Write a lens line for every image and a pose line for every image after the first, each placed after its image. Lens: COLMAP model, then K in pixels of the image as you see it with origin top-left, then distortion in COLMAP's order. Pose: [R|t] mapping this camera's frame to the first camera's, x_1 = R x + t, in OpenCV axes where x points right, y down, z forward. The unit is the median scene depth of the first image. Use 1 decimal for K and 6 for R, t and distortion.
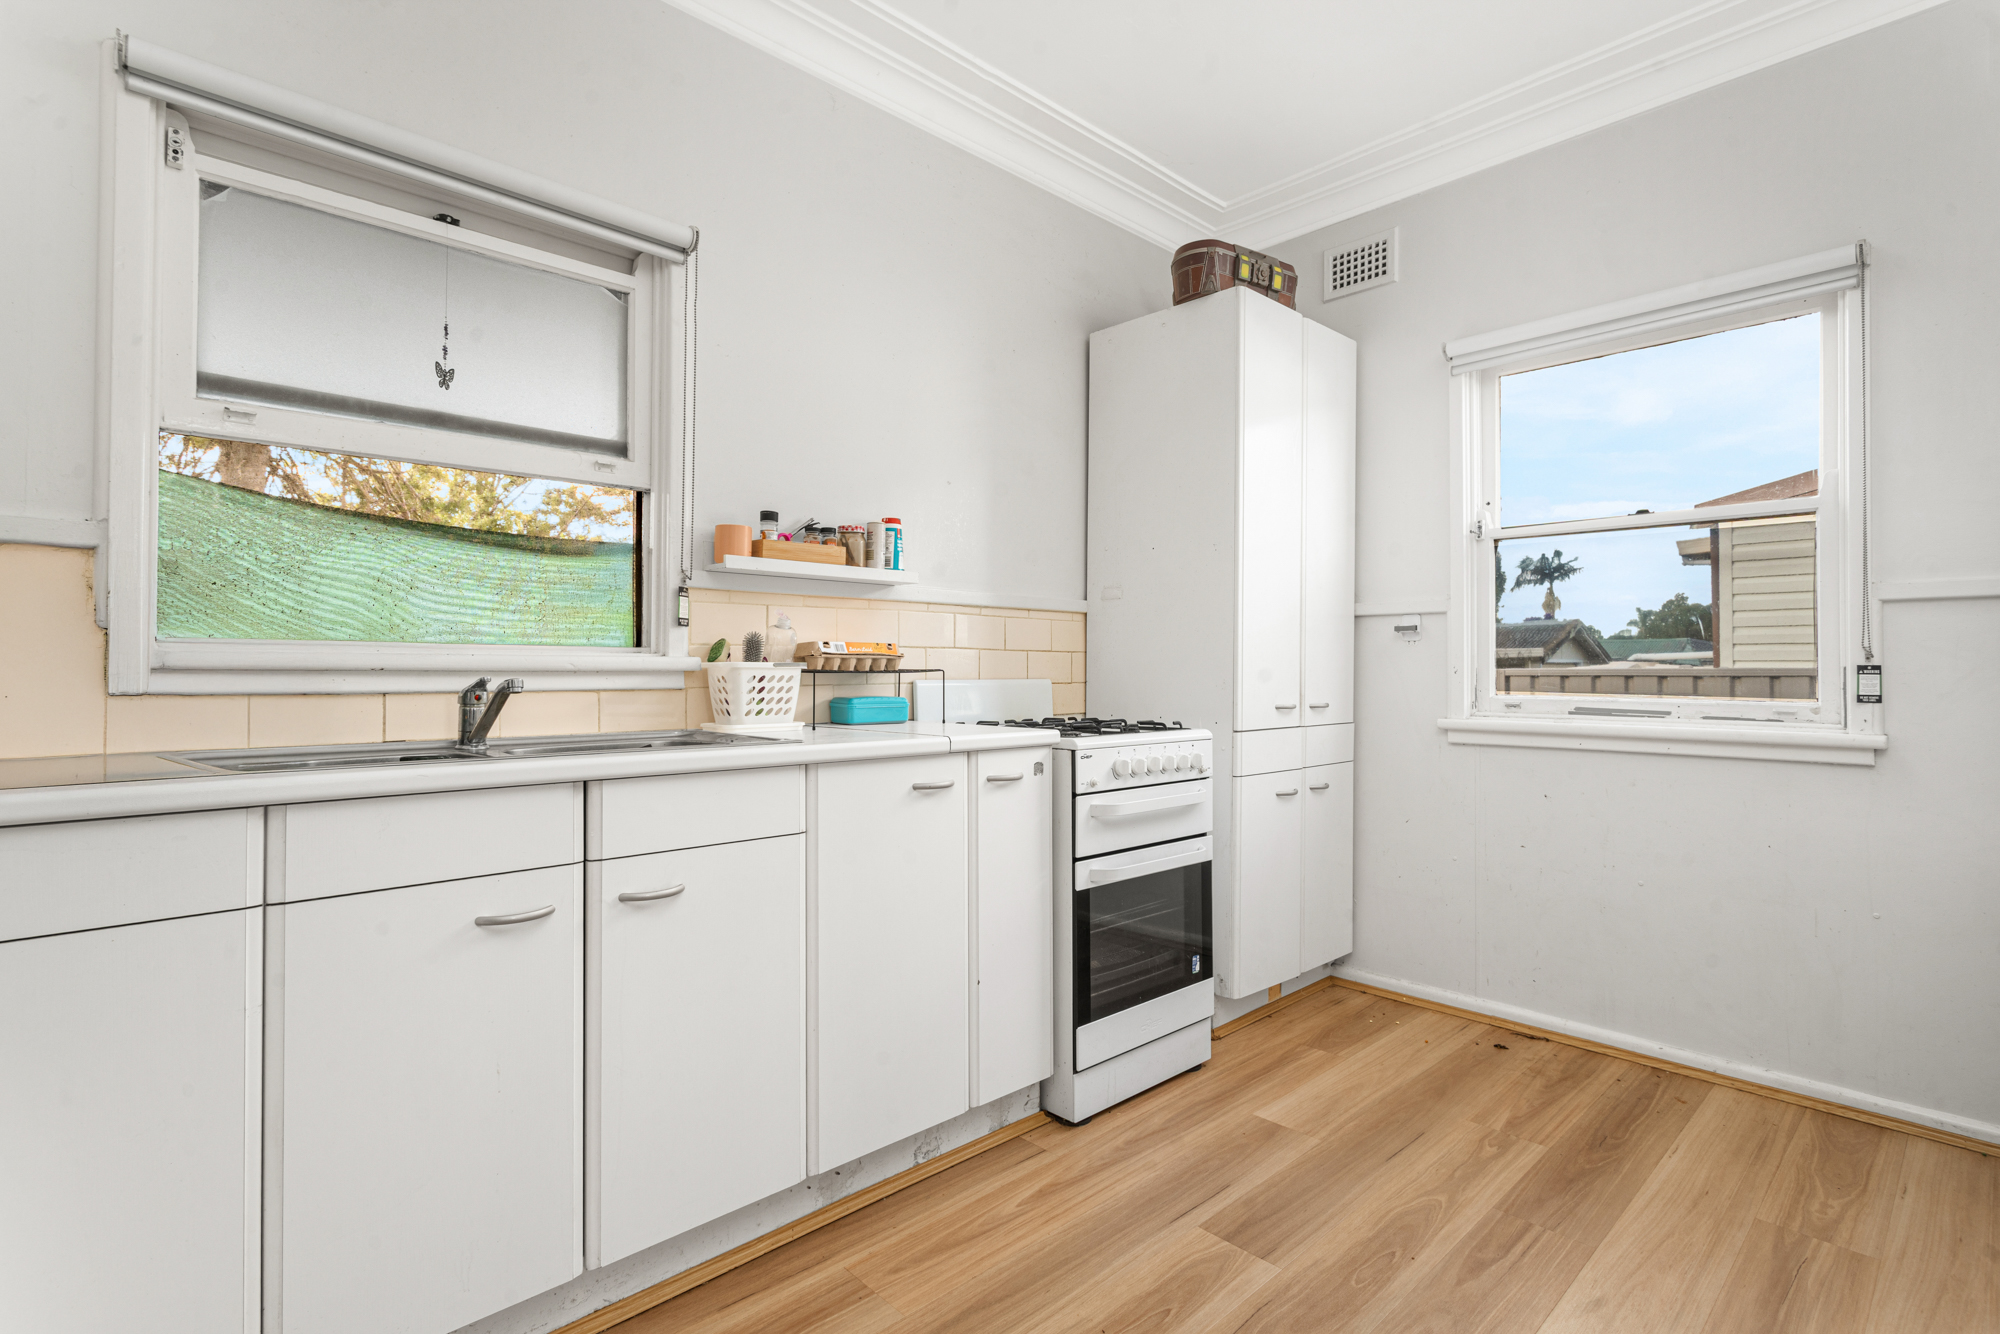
lens RADIAL K [[973.9, 0, 996.2], [0, 973.9, 661.9], [0, 0, 1]] dist [-0.005158, 0.000337]
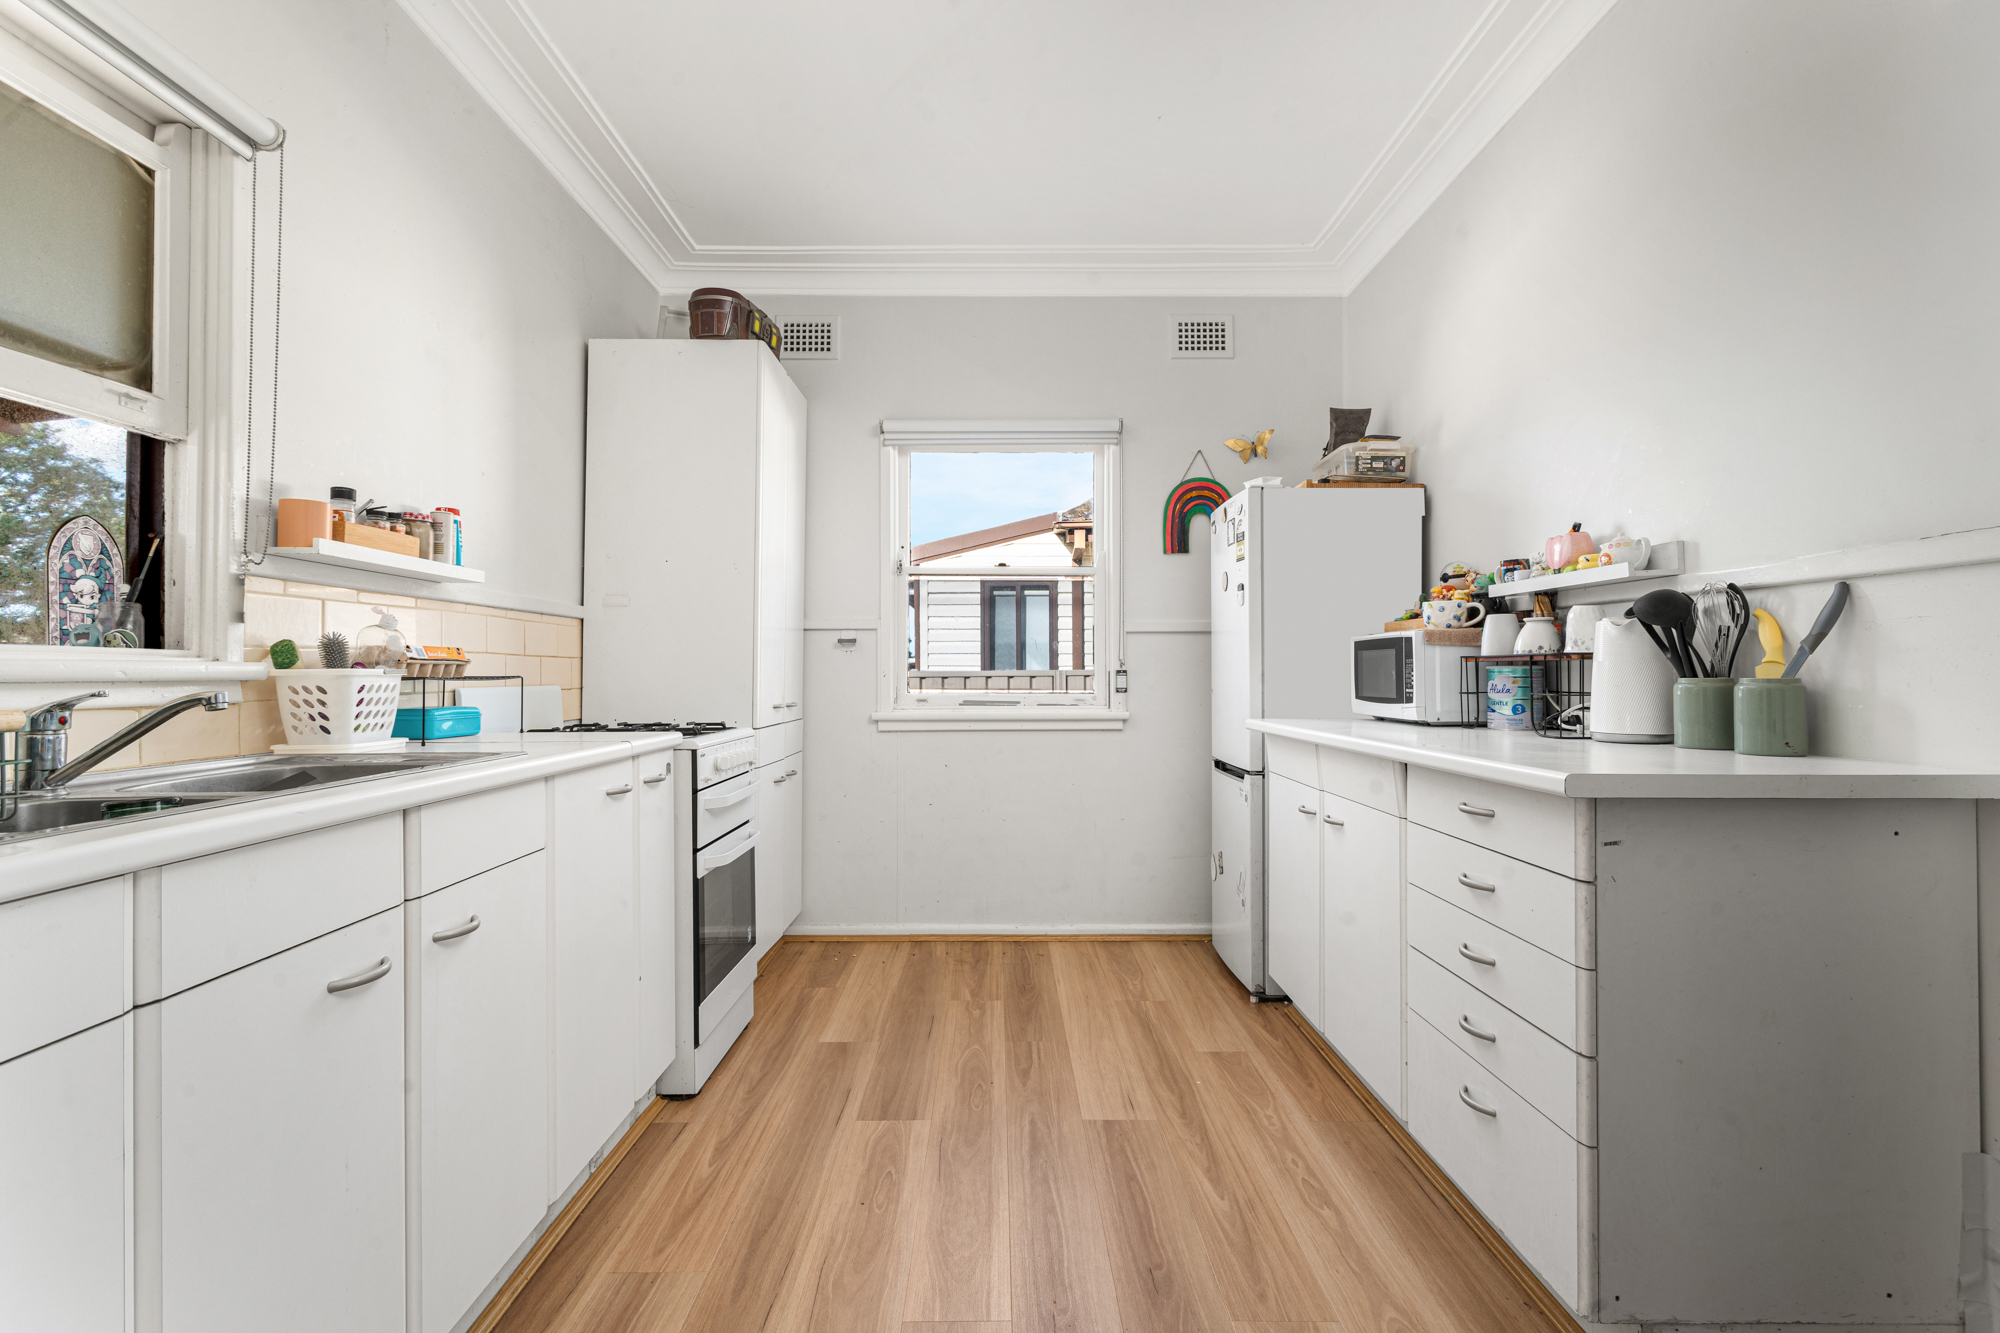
lens RADIAL K [[999.2, 0, 1000.0], [0, 999.2, 666.5], [0, 0, 1]] dist [-0.026943, 0.025842]
pose [[0.655400, 0.000710, 0.755282, -0.525248], [-0.001495, 0.999999, 0.000358, -0.002809], [-0.755281, -0.001364, 0.655400, 0.019418]]
